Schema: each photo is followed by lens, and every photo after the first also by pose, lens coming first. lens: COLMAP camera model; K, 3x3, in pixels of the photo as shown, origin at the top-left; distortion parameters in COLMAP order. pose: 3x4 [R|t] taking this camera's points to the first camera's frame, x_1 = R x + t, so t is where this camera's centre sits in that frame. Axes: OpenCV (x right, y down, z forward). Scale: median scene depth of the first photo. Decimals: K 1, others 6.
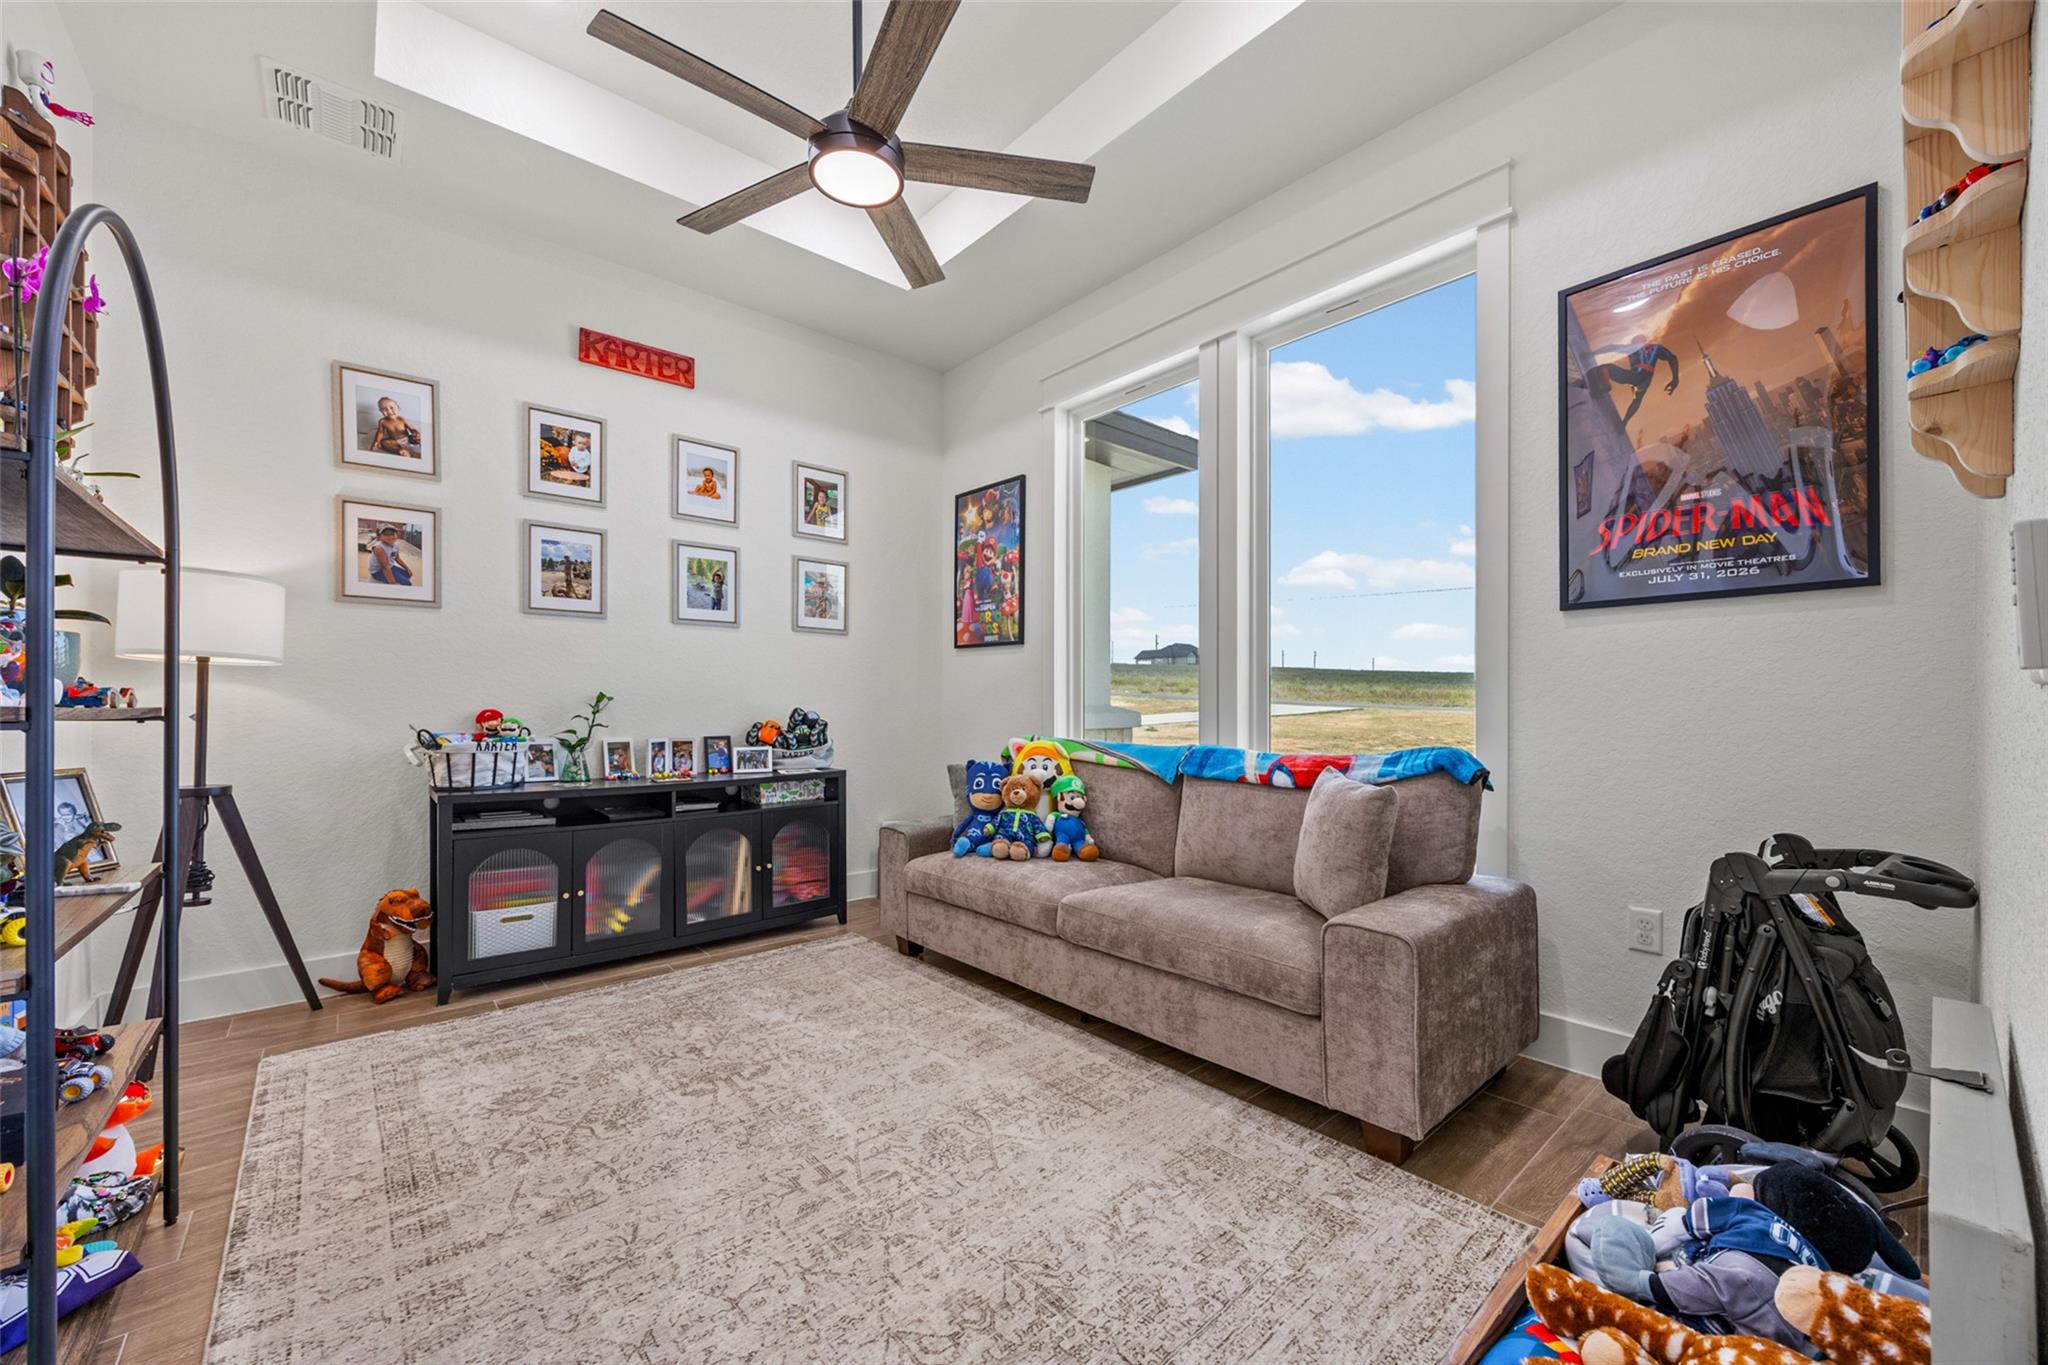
lens RADIAL K [[785.9, 0, 1020.6], [0, 785.9, 695.5], [0, 0, 1]] dist [-0.002677, -0.000130]
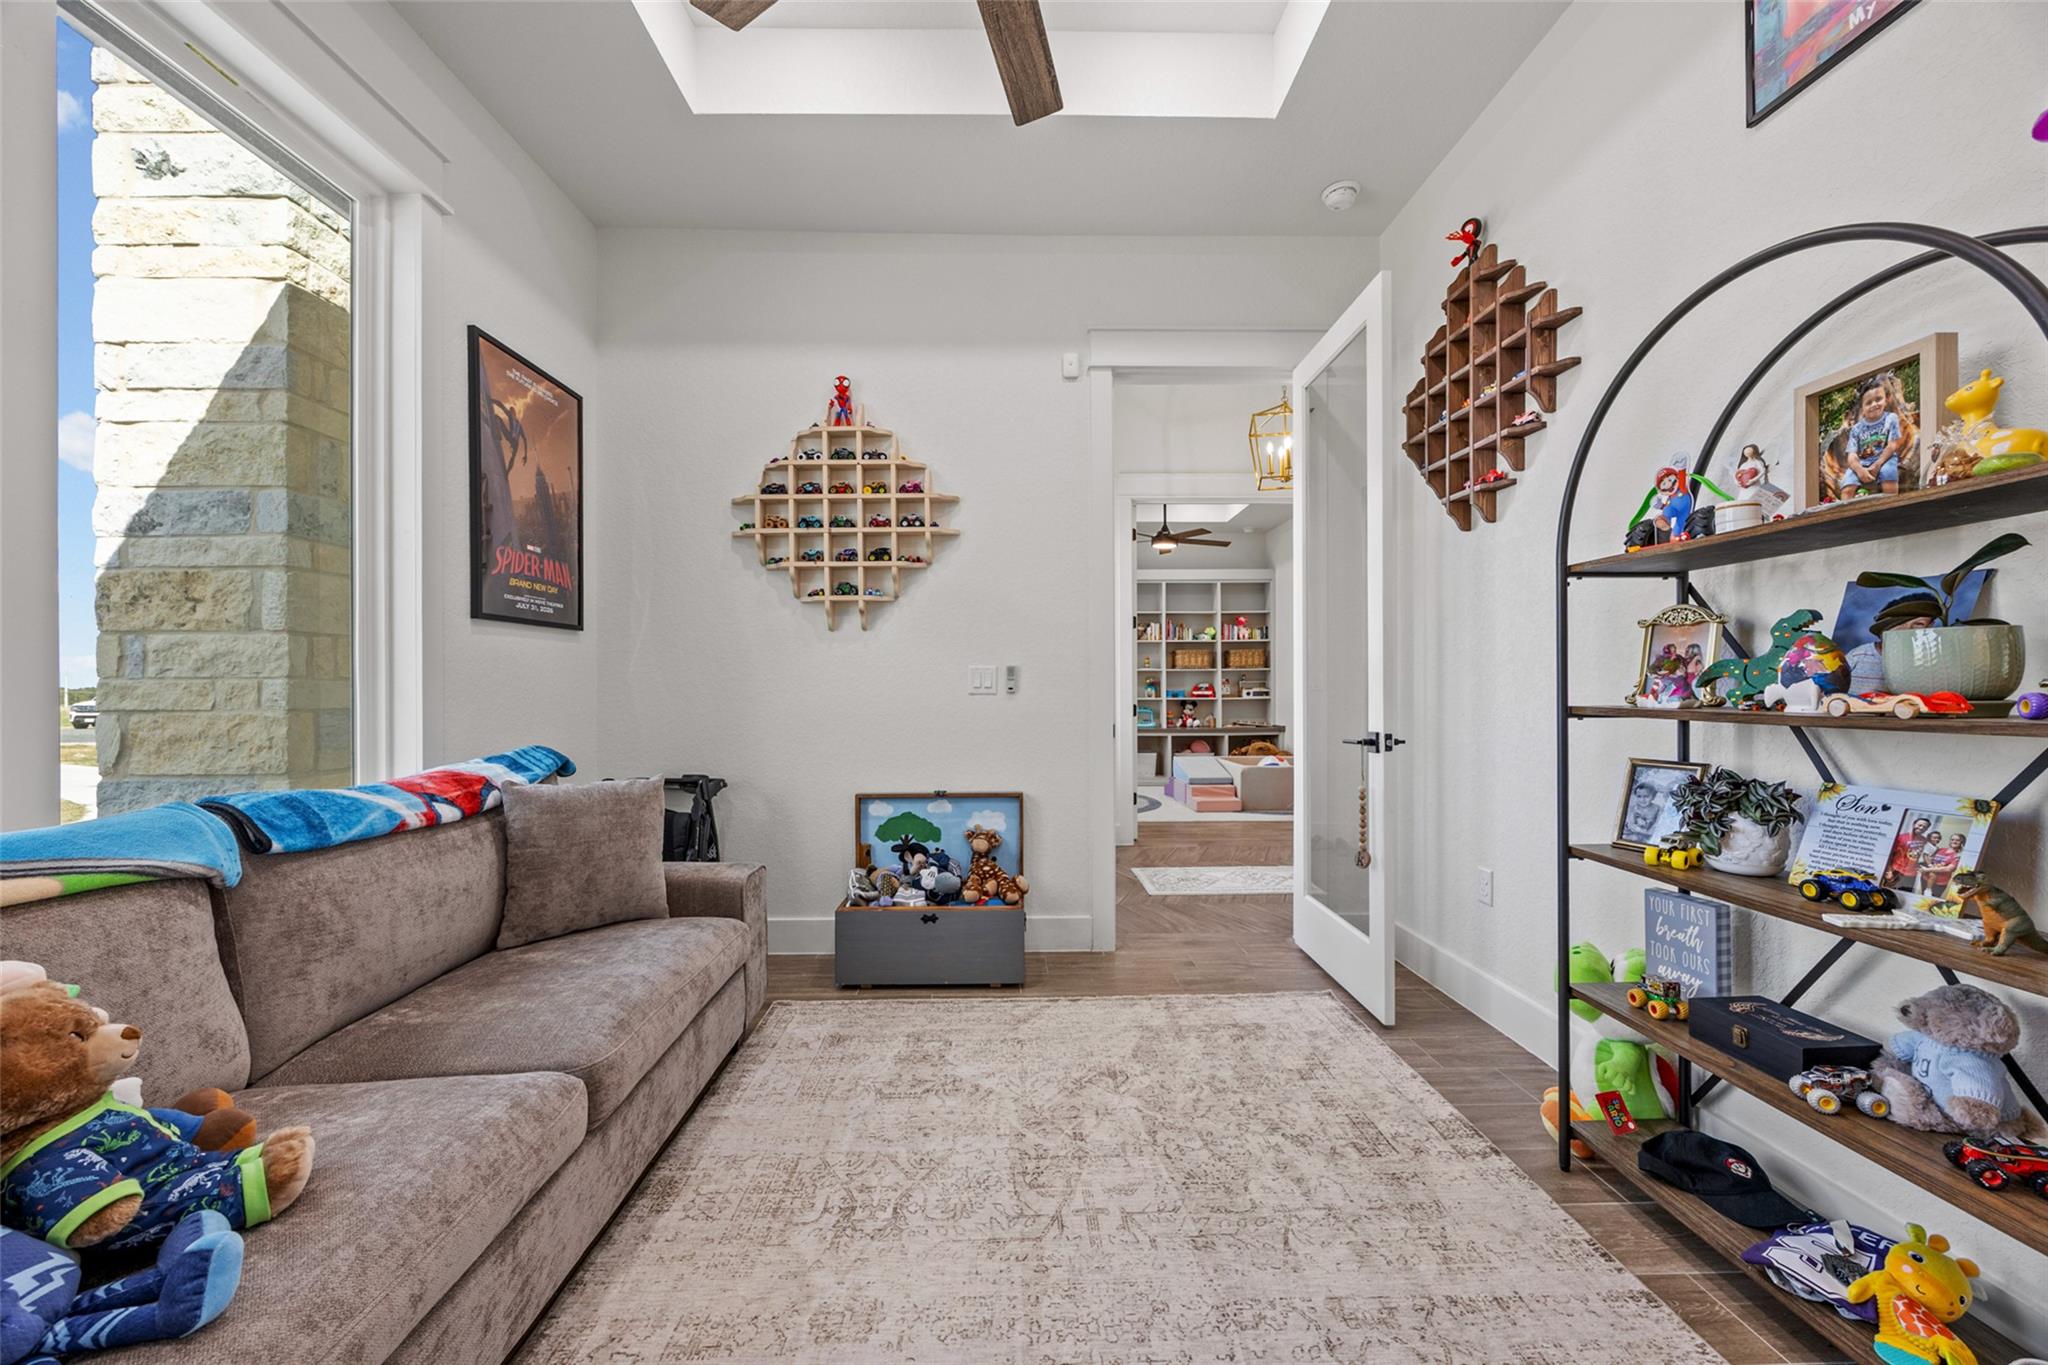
lens RADIAL K [[785.9, 0, 1026.9], [0, 785.9, 683.4], [0, 0, 1]] dist [-0.002677, -0.000130]
pose [[-0.763270, 0.010504, 0.645995, -0.644195], [0.006645, 0.999943, -0.008407, -0.003300], [-0.646046, -0.002124, -0.763296, 1.430414]]
